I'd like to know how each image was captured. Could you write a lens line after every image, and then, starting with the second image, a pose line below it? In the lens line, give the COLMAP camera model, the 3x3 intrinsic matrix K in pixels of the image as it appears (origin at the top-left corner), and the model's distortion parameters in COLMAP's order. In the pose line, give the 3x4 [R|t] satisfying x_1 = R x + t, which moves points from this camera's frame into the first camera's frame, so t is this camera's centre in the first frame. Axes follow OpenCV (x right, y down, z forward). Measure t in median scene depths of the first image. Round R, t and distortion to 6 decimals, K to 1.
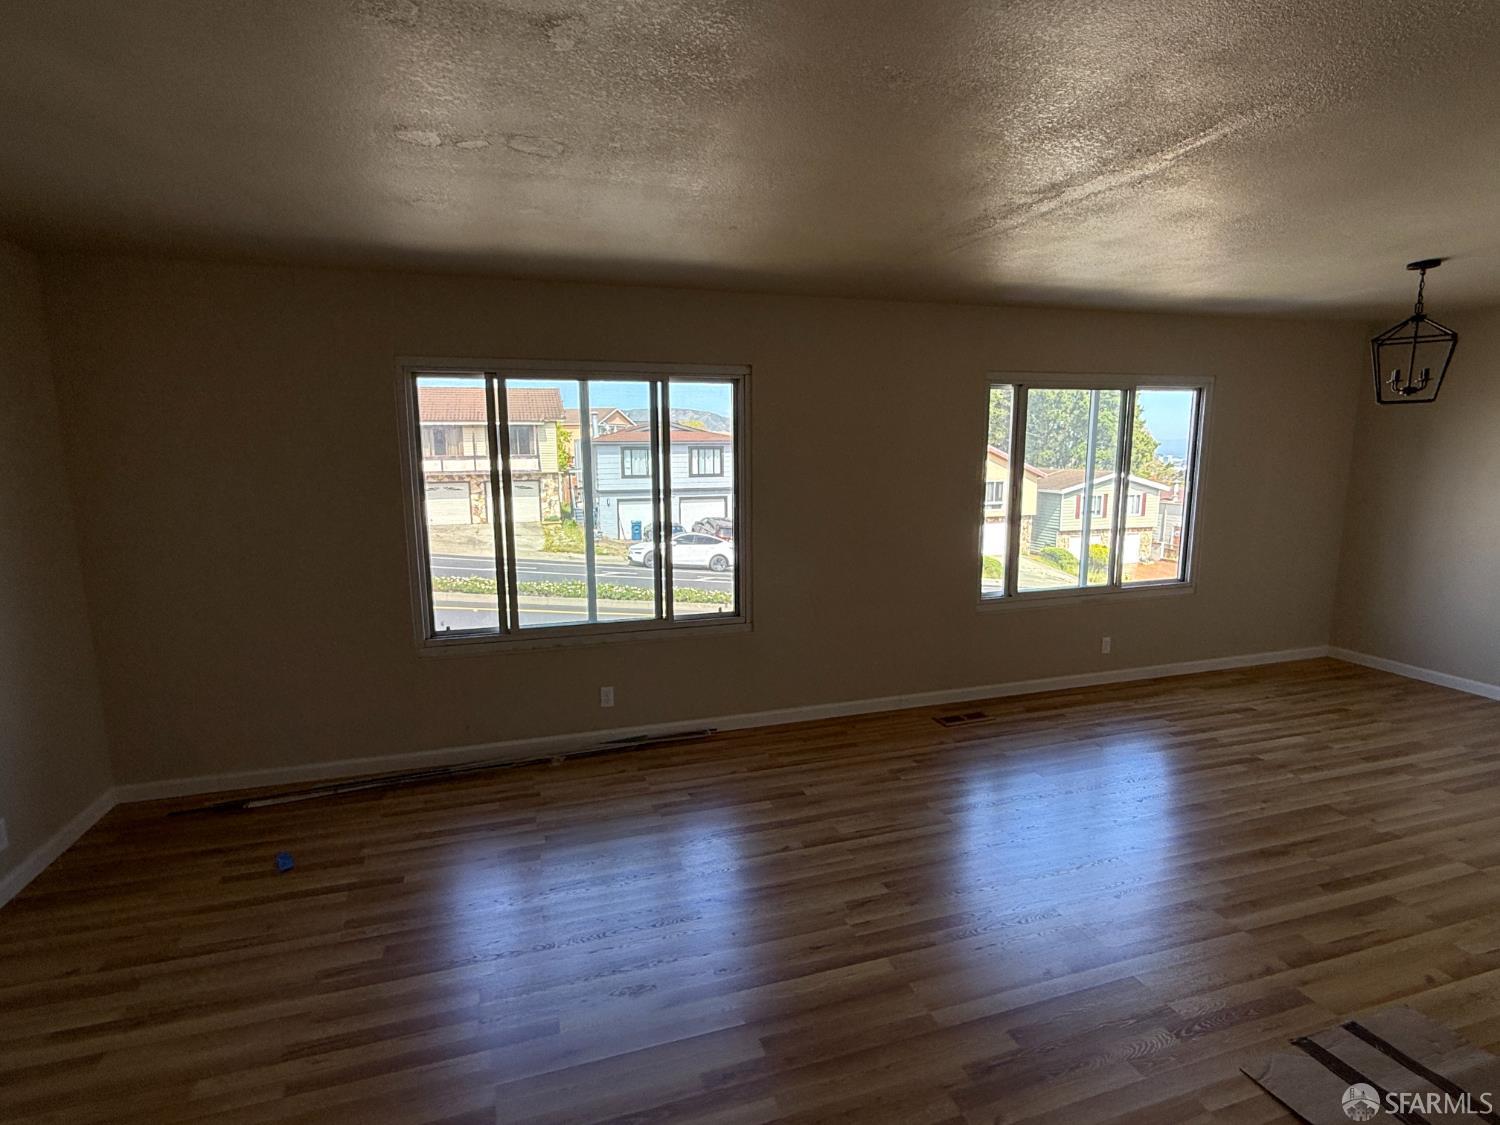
lens RADIAL K [[756.7, 0, 750.7], [0, 756.7, 562.4], [0, 0, 1]] dist [-0.001059, 0.000056]
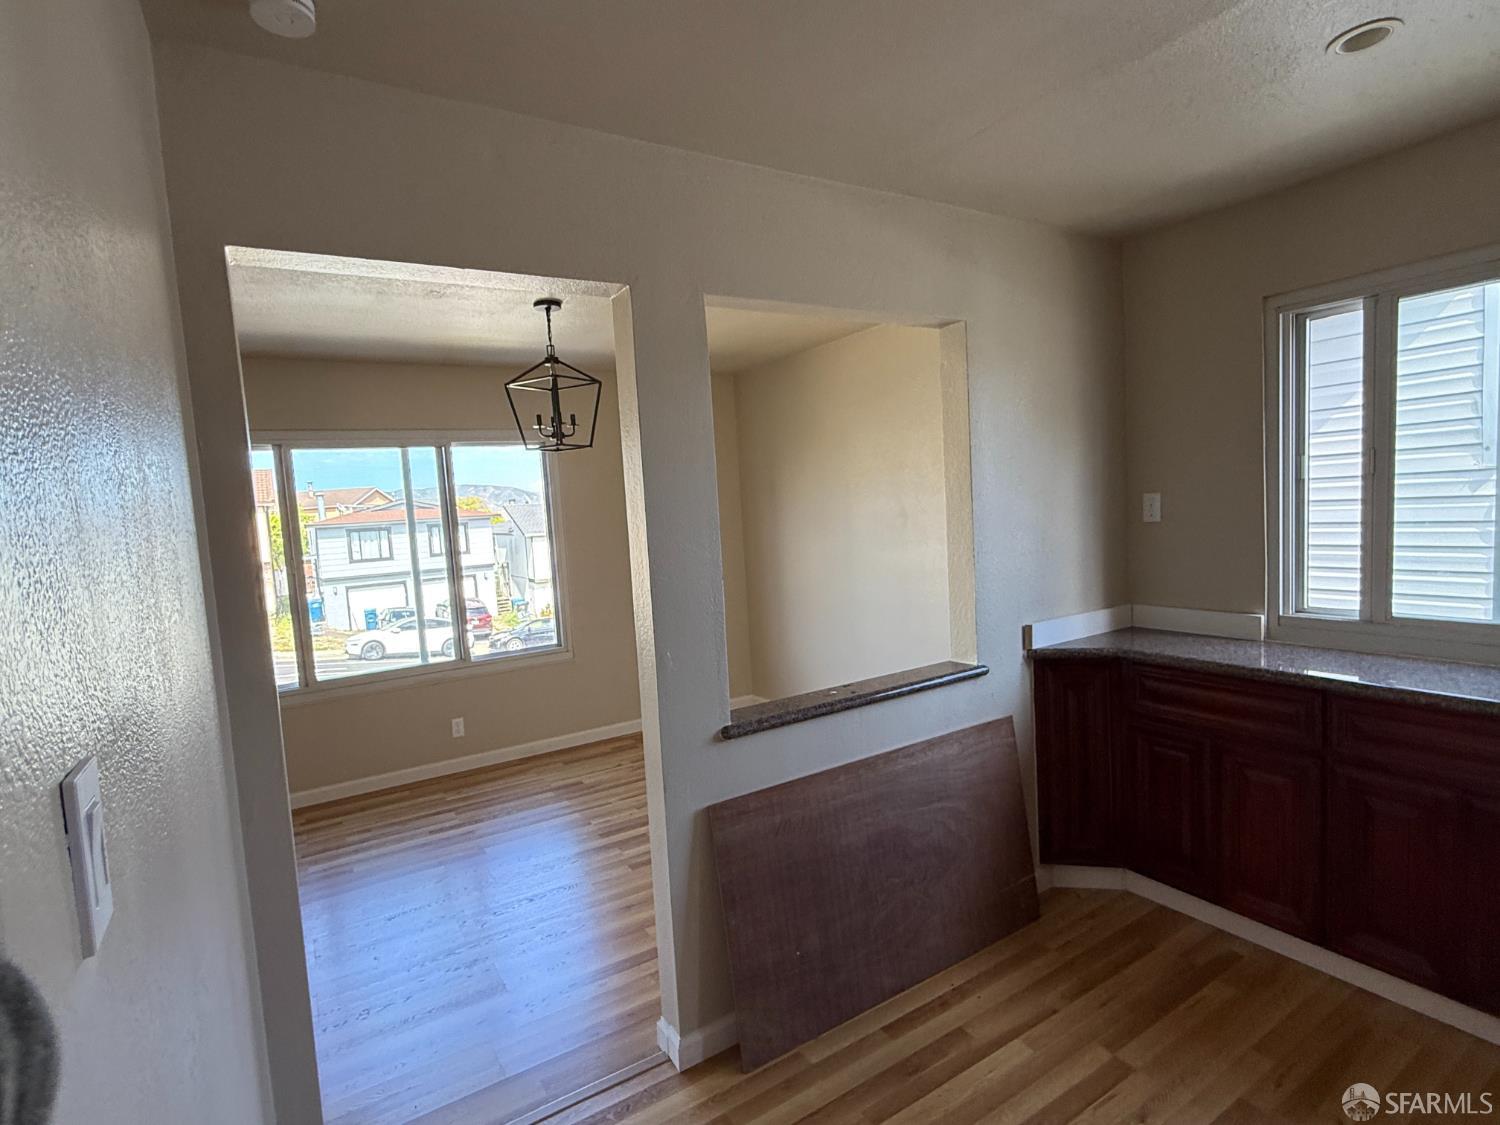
lens RADIAL K [[756.7, 0, 749.6], [0, 756.7, 561.6], [0, 0, 1]] dist [-0.001059, 0.000056]
pose [[0.966668, -0.069167, 0.246513, 0.609301], [0.090989, 0.992773, -0.078246, 0.016298], [-0.239320, 0.098068, 0.965976, 0.035180]]
